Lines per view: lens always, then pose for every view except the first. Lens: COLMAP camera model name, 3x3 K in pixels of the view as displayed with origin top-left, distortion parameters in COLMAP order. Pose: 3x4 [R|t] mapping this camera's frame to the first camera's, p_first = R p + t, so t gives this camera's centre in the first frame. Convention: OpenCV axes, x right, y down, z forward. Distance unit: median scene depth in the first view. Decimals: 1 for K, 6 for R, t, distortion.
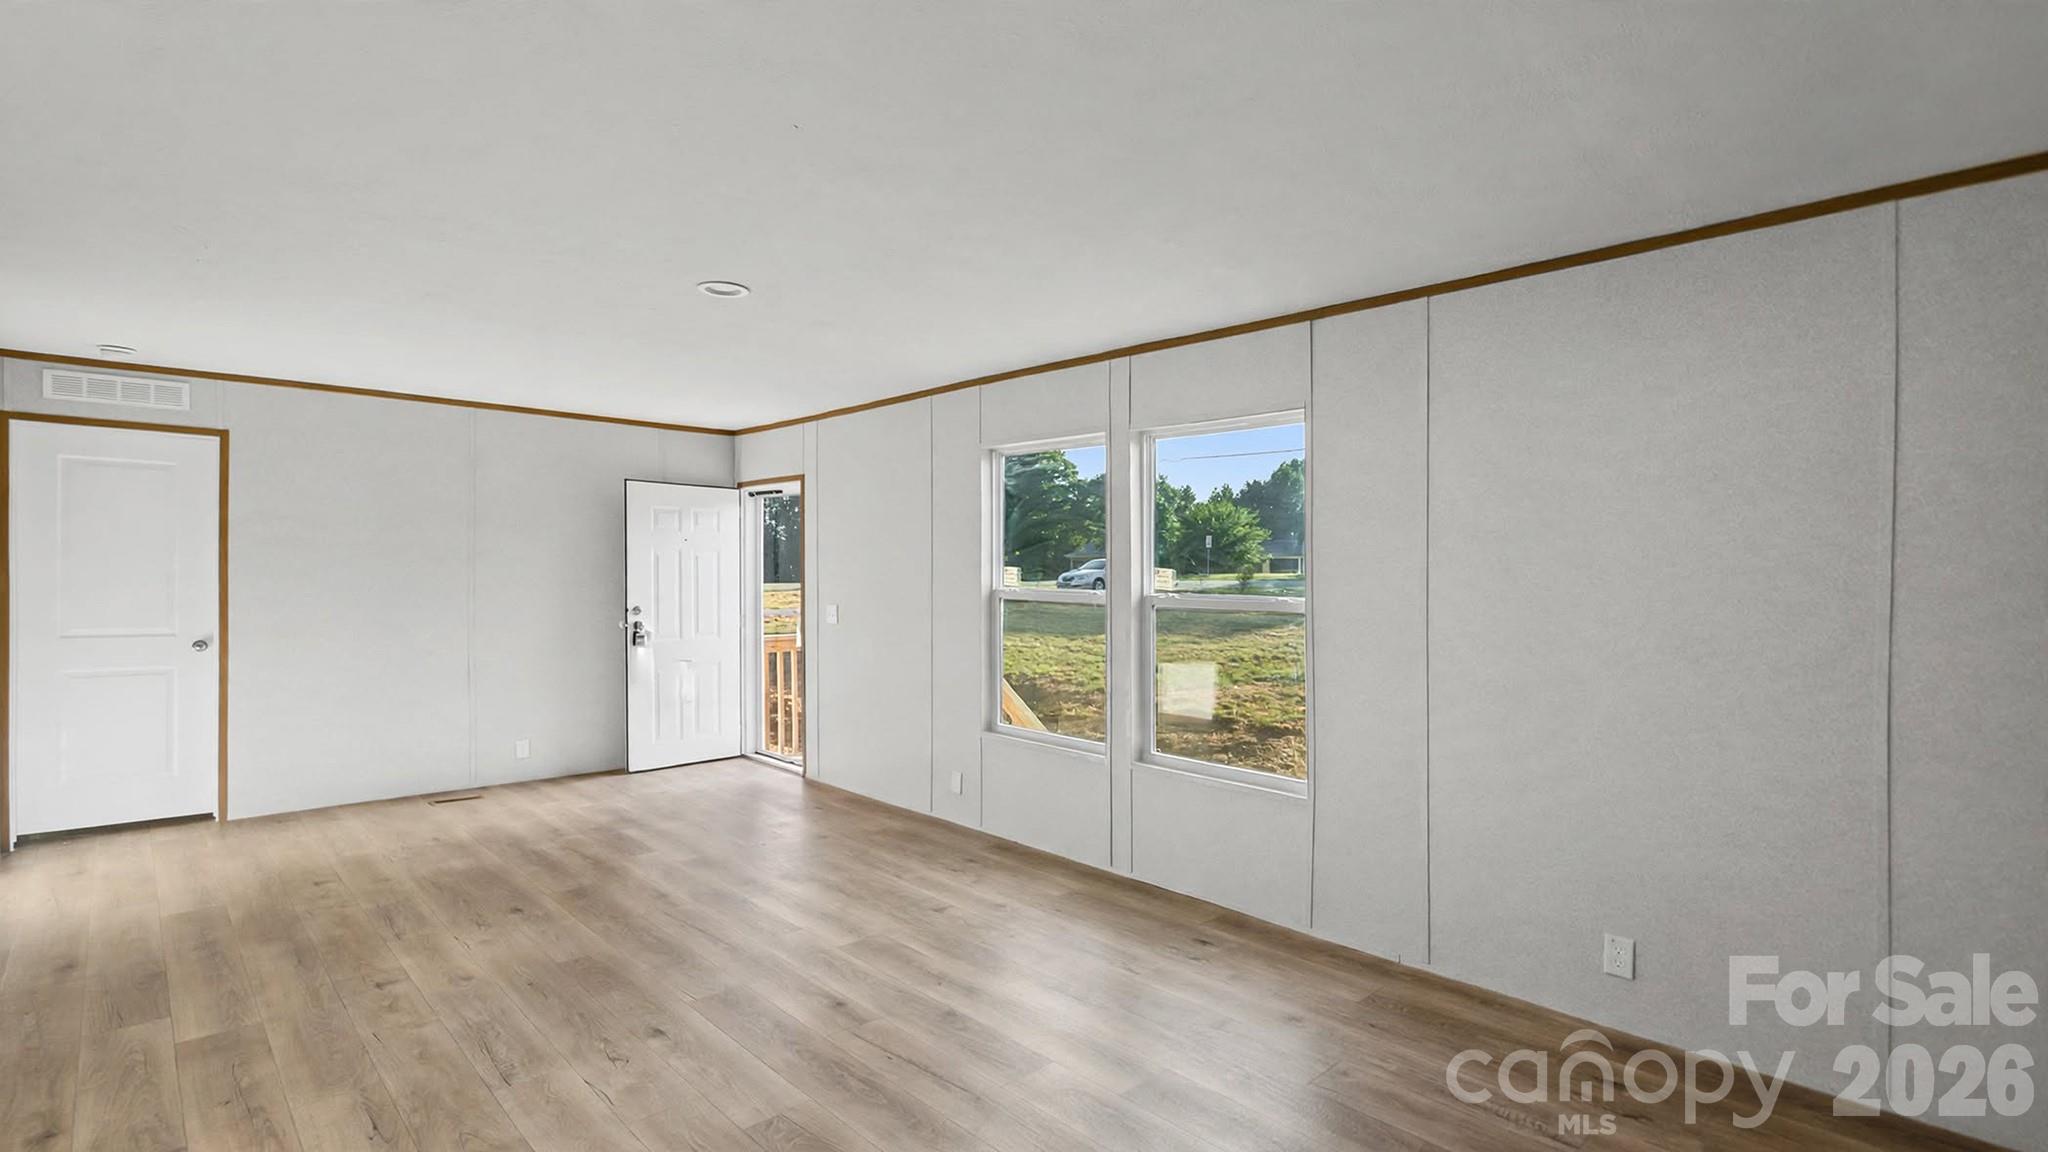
lens RADIAL K [[974.2, 0, 1004.0], [0, 974.2, 572.1], [0, 0, 1]] dist [0.001006, 0.000368]
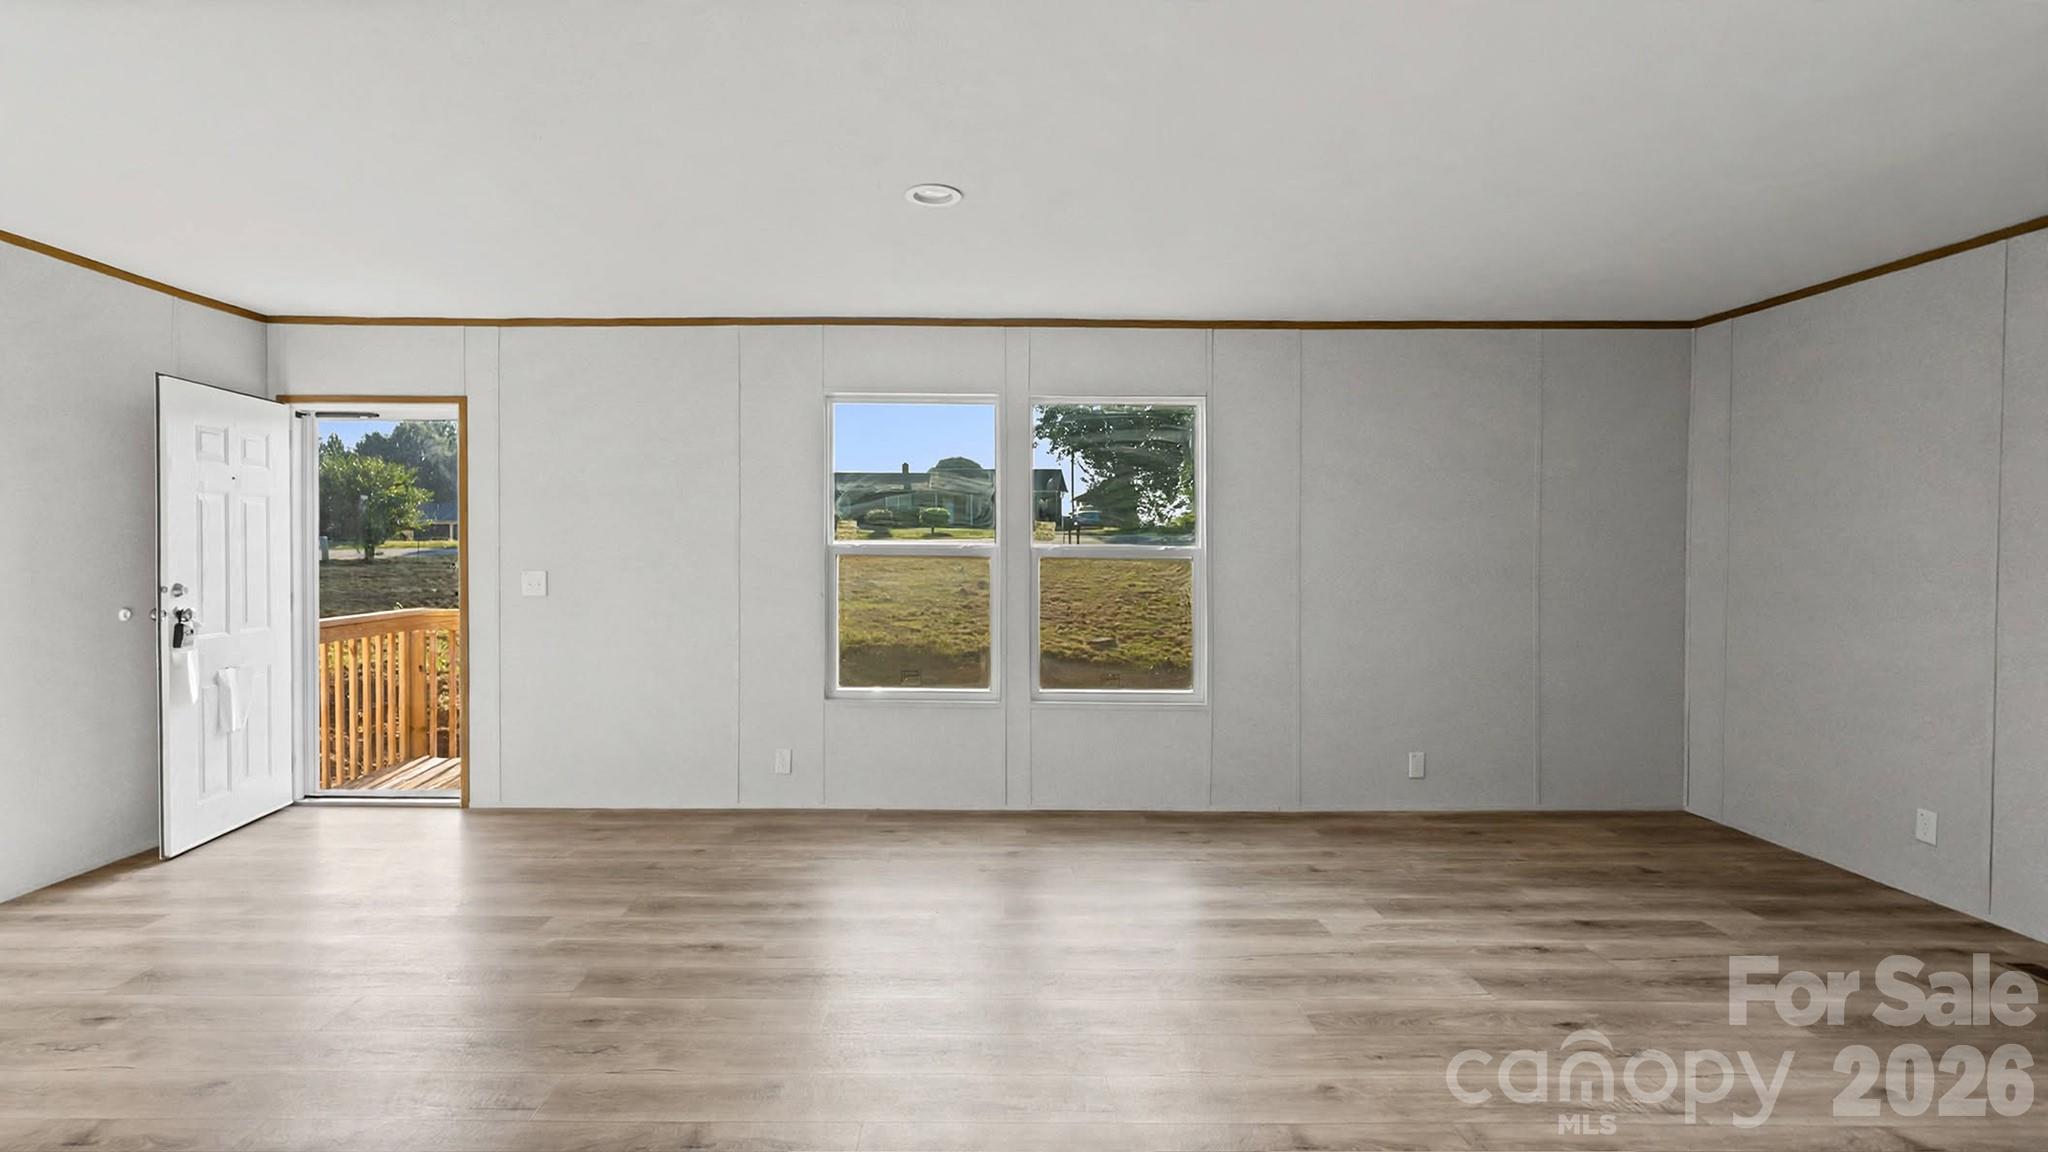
lens RADIAL K [[998.3, 0, 1005.2], [0, 998.3, 521.7], [0, 0, 1]] dist [-0.003377, -0.000534]
pose [[0.666339, 0.008241, 0.745603, -0.498753], [0.005315, 0.999861, -0.015801, 0.009070], [-0.745630, 0.014492, 0.666203, 0.196343]]
